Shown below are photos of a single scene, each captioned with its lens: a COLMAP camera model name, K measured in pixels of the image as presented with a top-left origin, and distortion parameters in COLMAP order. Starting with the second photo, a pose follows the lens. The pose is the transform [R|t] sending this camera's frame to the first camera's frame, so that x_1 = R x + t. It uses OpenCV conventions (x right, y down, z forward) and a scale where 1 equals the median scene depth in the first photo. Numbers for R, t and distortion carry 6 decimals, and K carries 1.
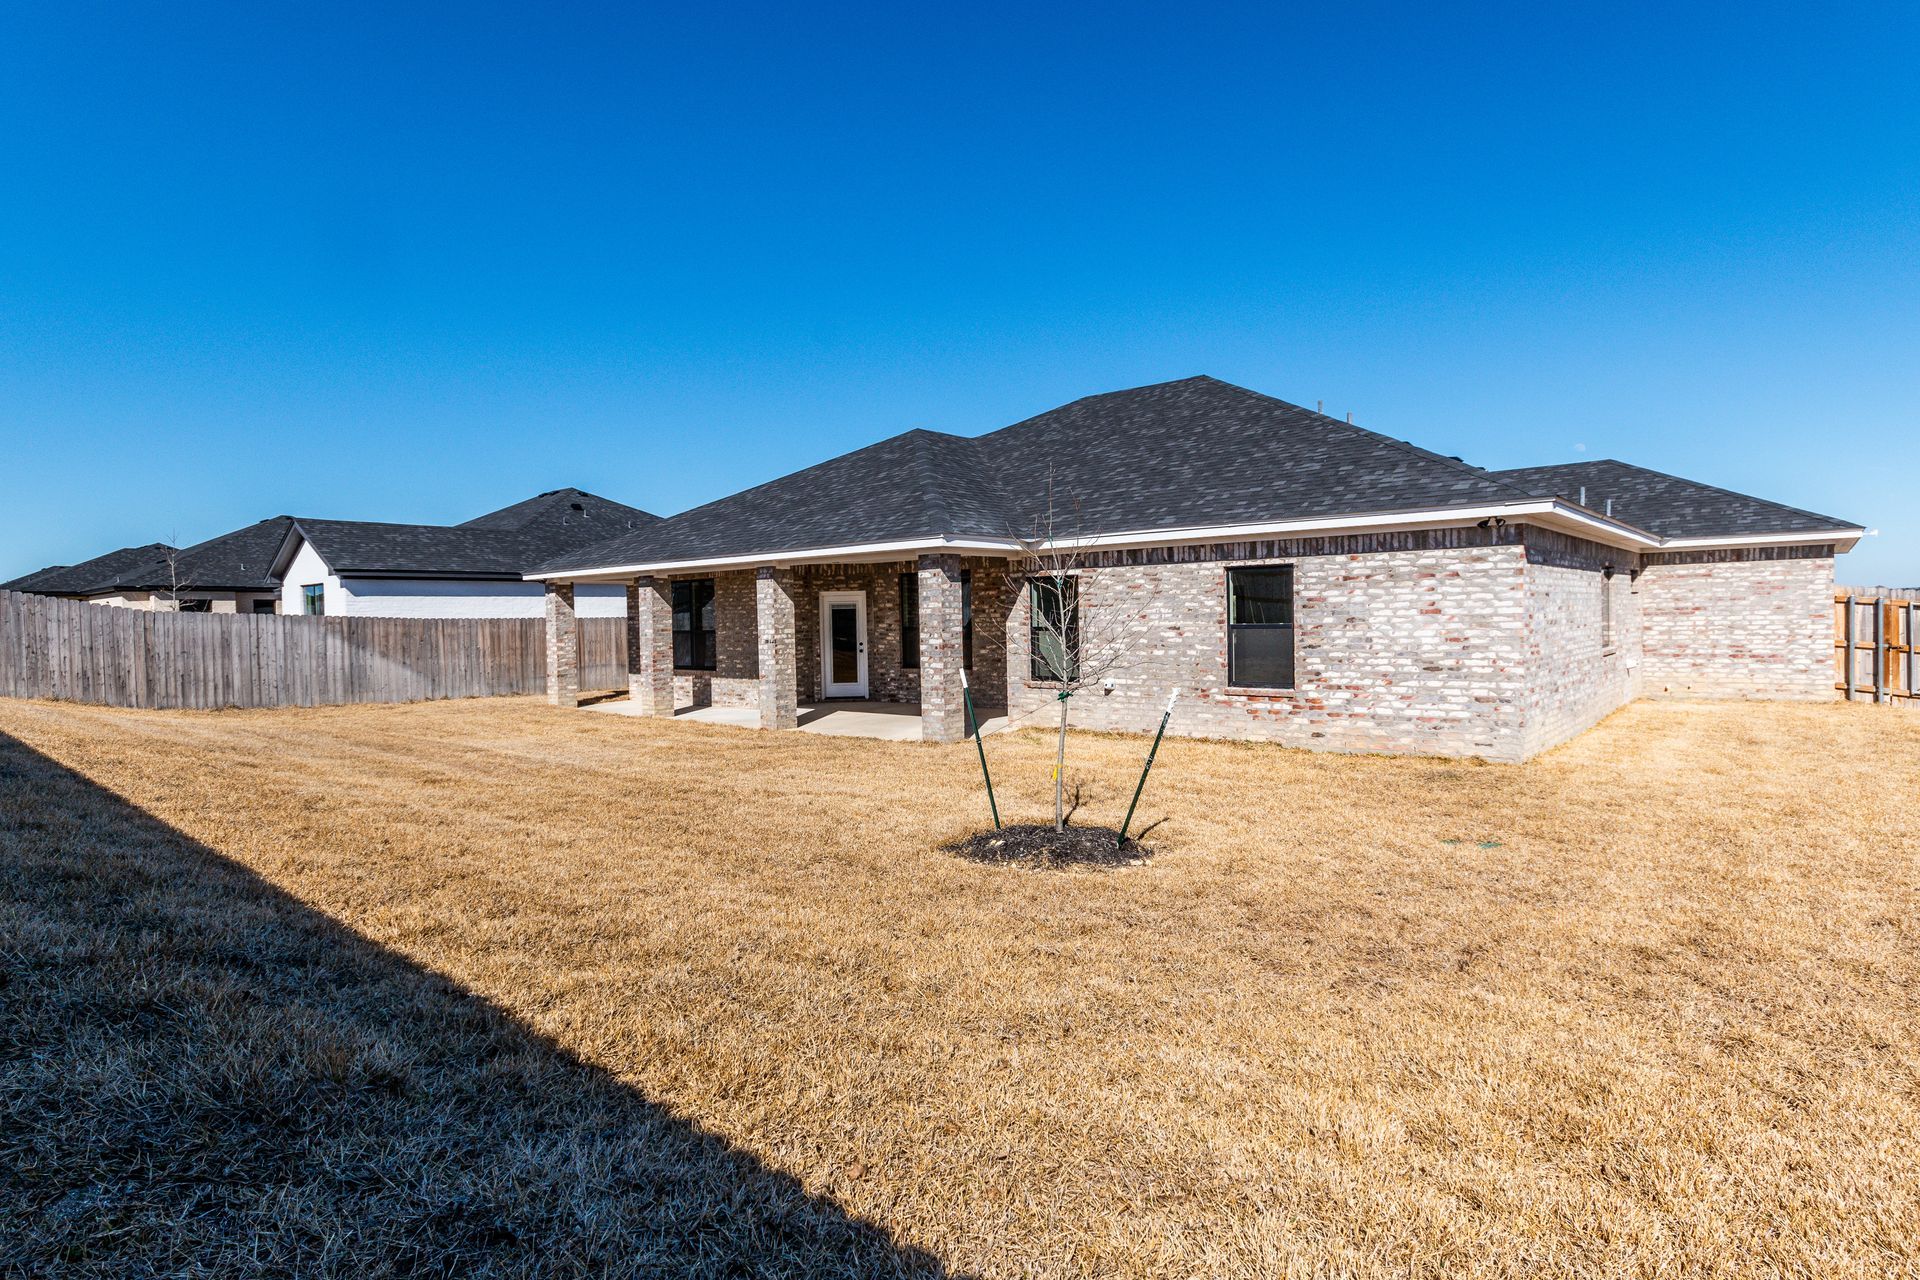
lens RADIAL K [[1004.5, 0, 960.0], [0, 1004.5, 640.0], [0, 0, 1]] dist [-0.001878, -0.000057]
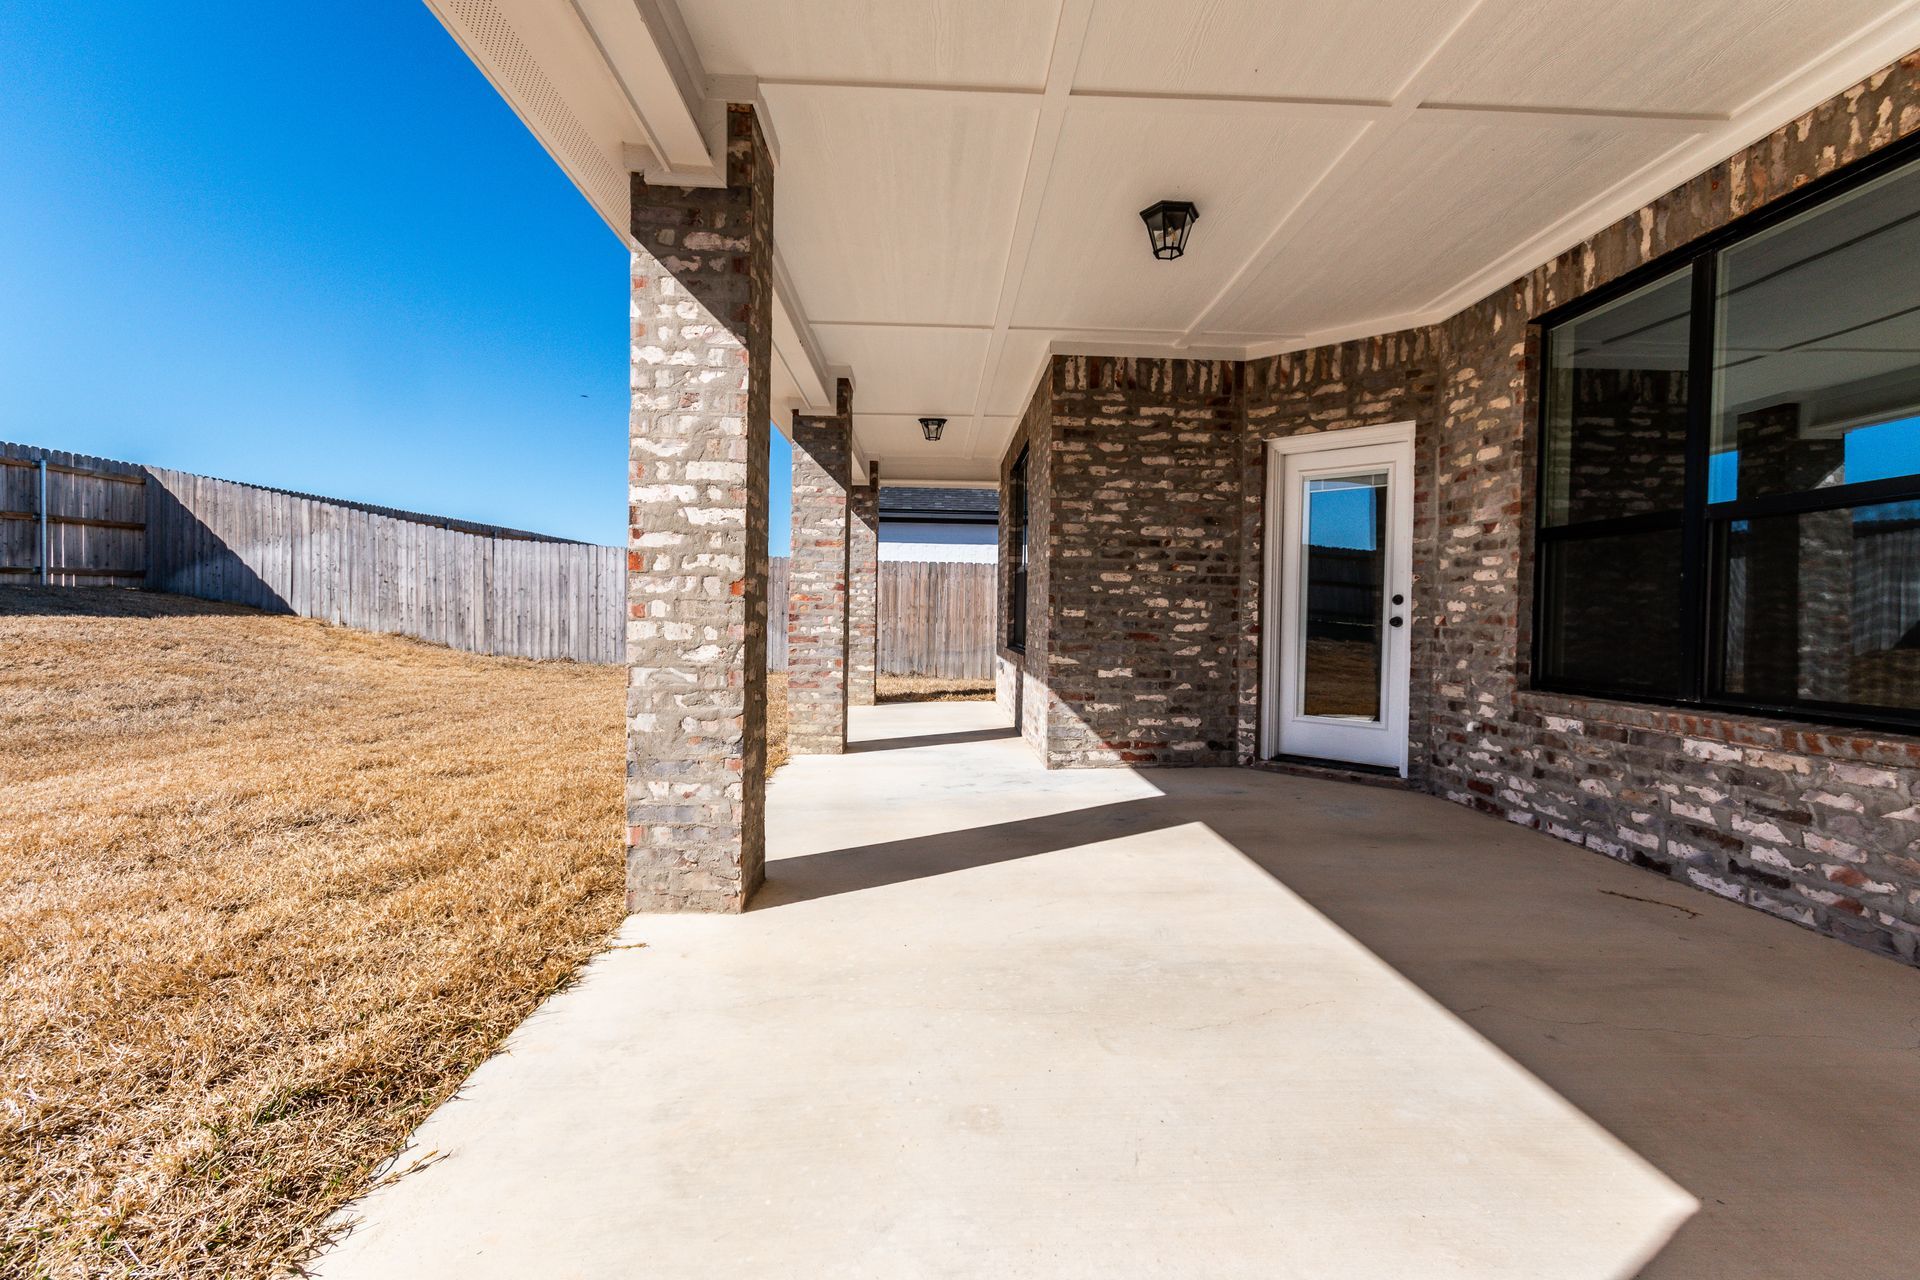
lens RADIAL K [[868.3, 0, 960.0], [0, 868.3, 640.0], [0, 0, 1]] dist [0.001412, 0.000373]
pose [[0.681842, 0.053108, -0.729569, 0.008538], [-0.050314, 0.998404, 0.025655, 0.024251], [0.729767, 0.019215, 0.683426, 1.070862]]
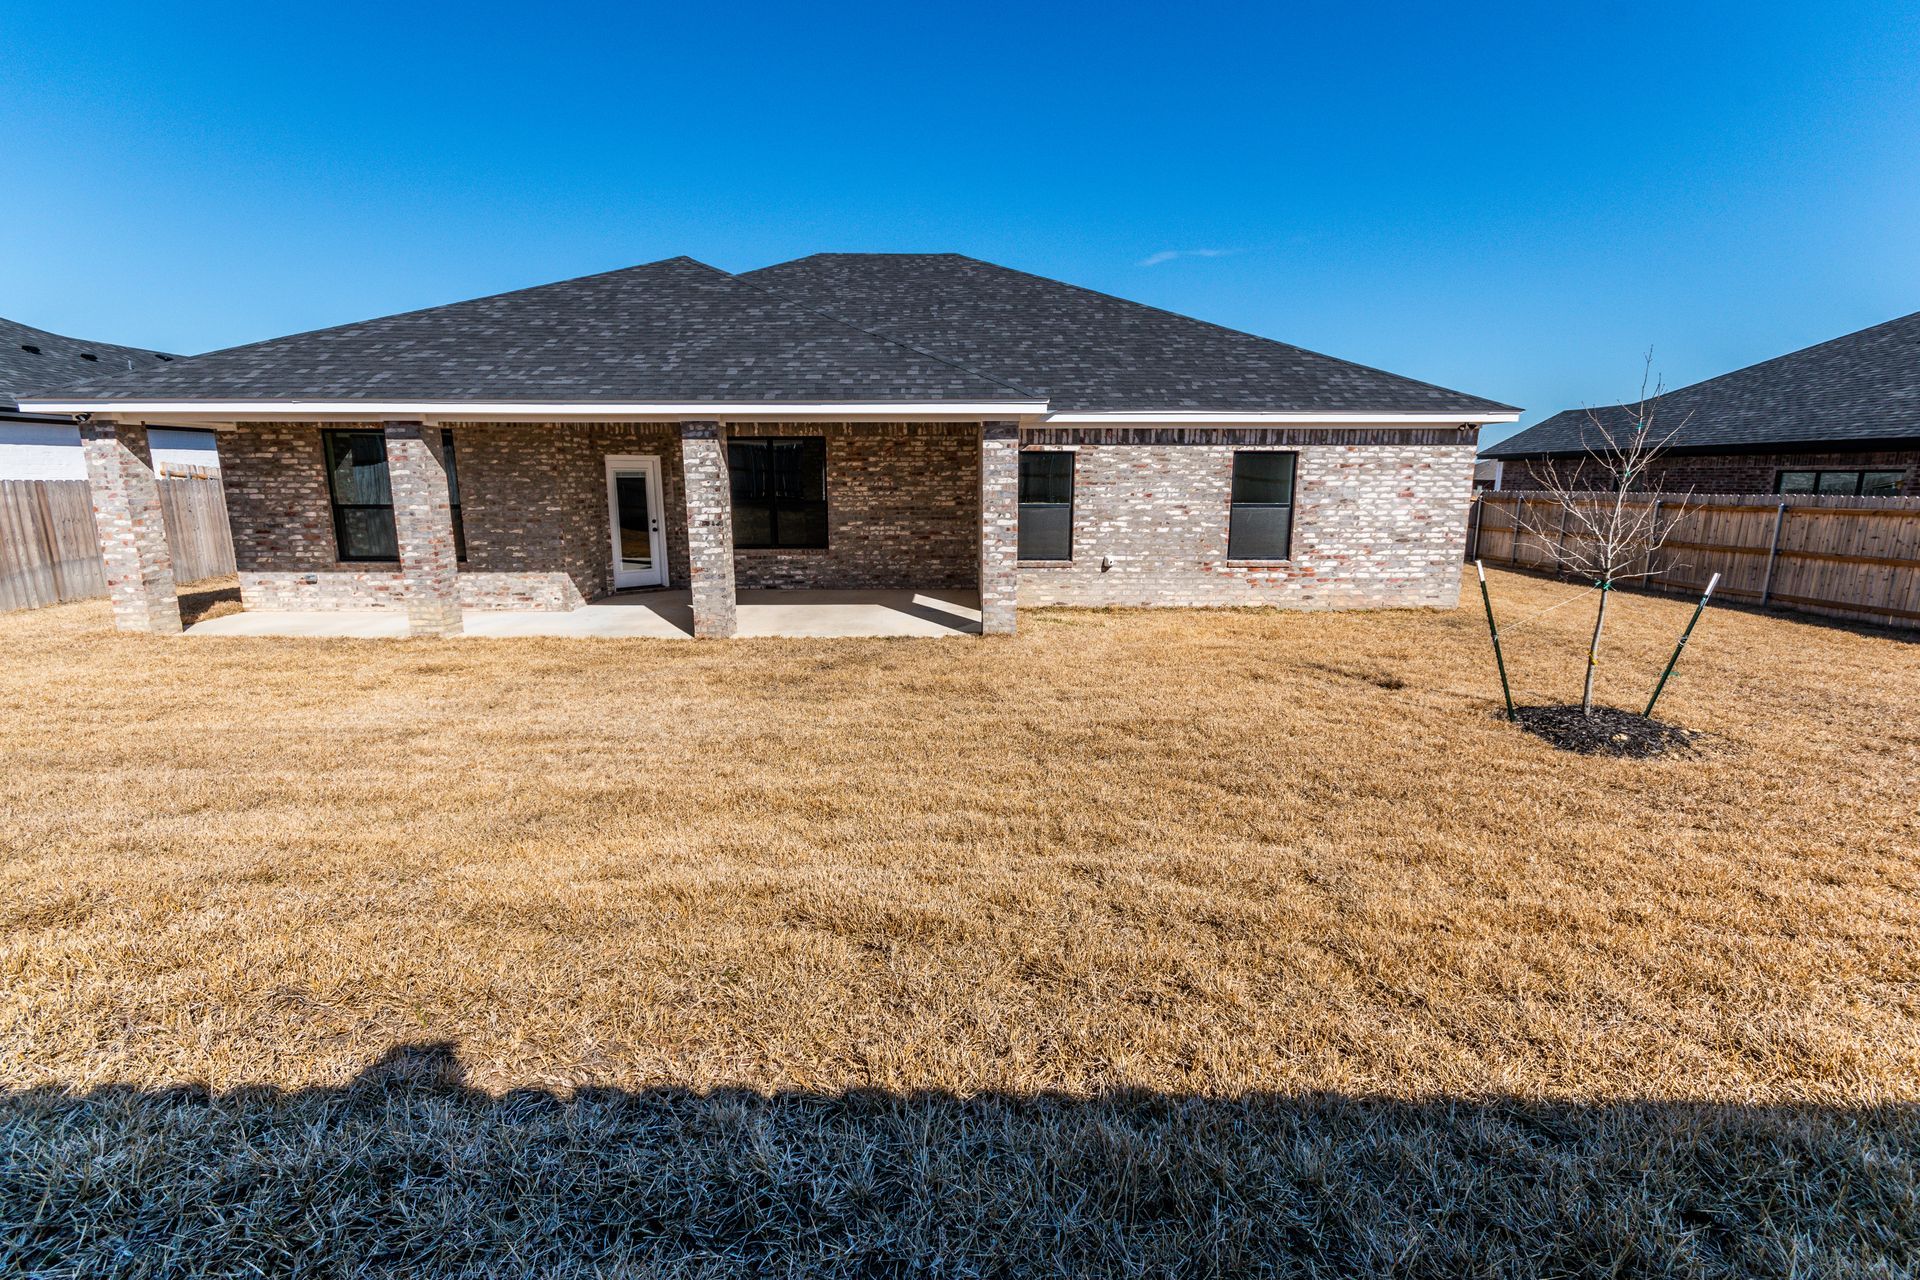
lens RADIAL K [[846.2, 0, 962.3], [0, 846.2, 635.9], [0, 0, 1]] dist [0.002305, 0.000472]
pose [[0.751824, -0.102587, 0.651334, -0.551066], [0.000715, 0.987949, 0.154779, -0.015327], [-0.659363, -0.115901, 0.742837, 0.456409]]
